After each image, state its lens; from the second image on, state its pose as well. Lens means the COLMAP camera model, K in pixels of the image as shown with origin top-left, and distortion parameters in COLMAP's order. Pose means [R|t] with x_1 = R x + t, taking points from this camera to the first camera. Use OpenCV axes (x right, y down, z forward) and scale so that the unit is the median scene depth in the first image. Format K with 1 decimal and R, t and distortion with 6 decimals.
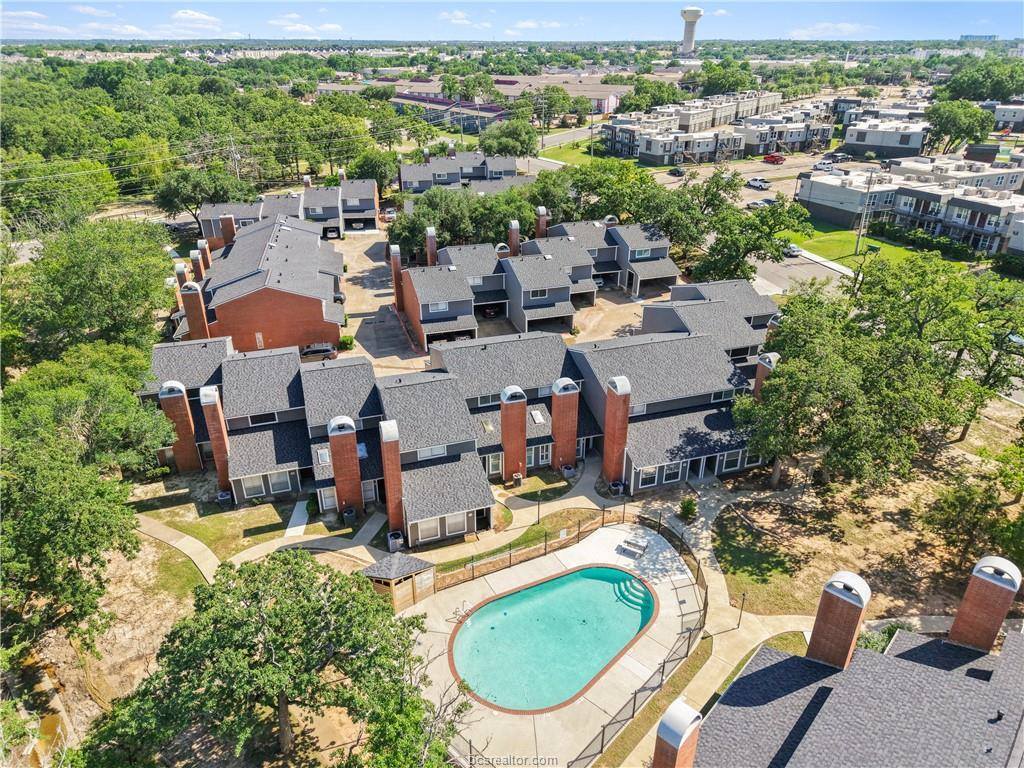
lens RADIAL K [[675.0, 0, 514.3], [0, 675.0, 381.3], [0, 0, 1]] dist [0.010254, 0.003170]
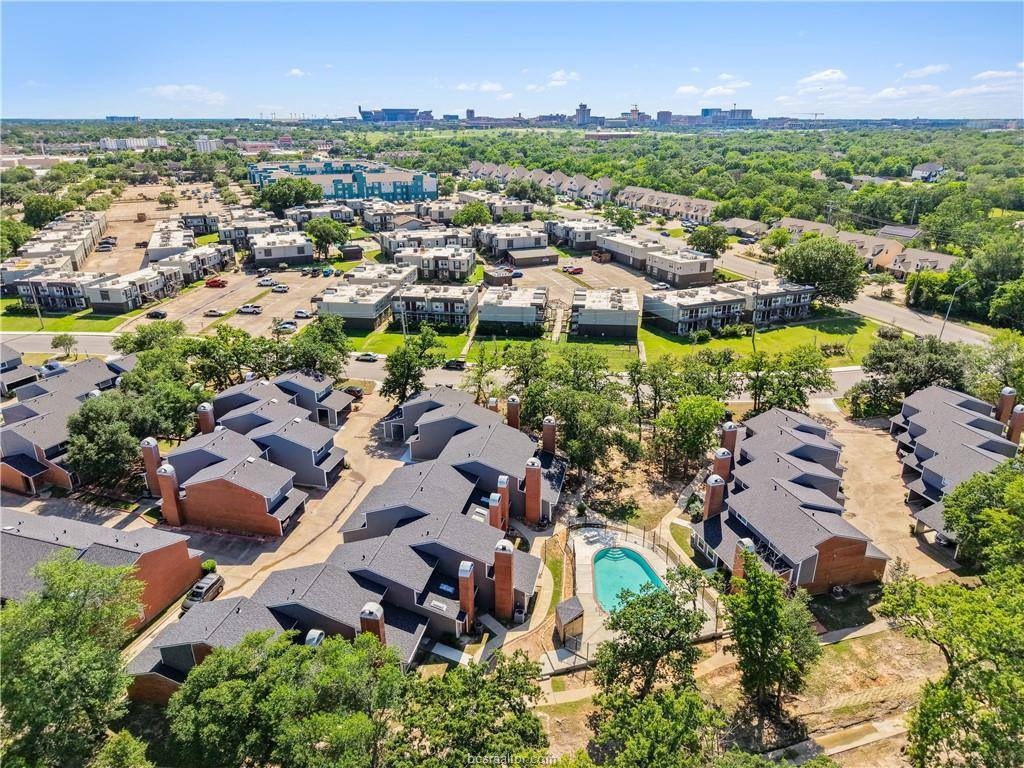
lens RADIAL K [[675.0, 0, 514.4], [0, 675.0, 384.7], [0, 0, 1]] dist [0.010254, 0.003170]
pose [[0.501161, -0.314382, 0.806227, -1.292308], [0.387045, 0.914723, 0.116096, -0.433536], [-0.773973, 0.253864, 0.580103, 0.003853]]
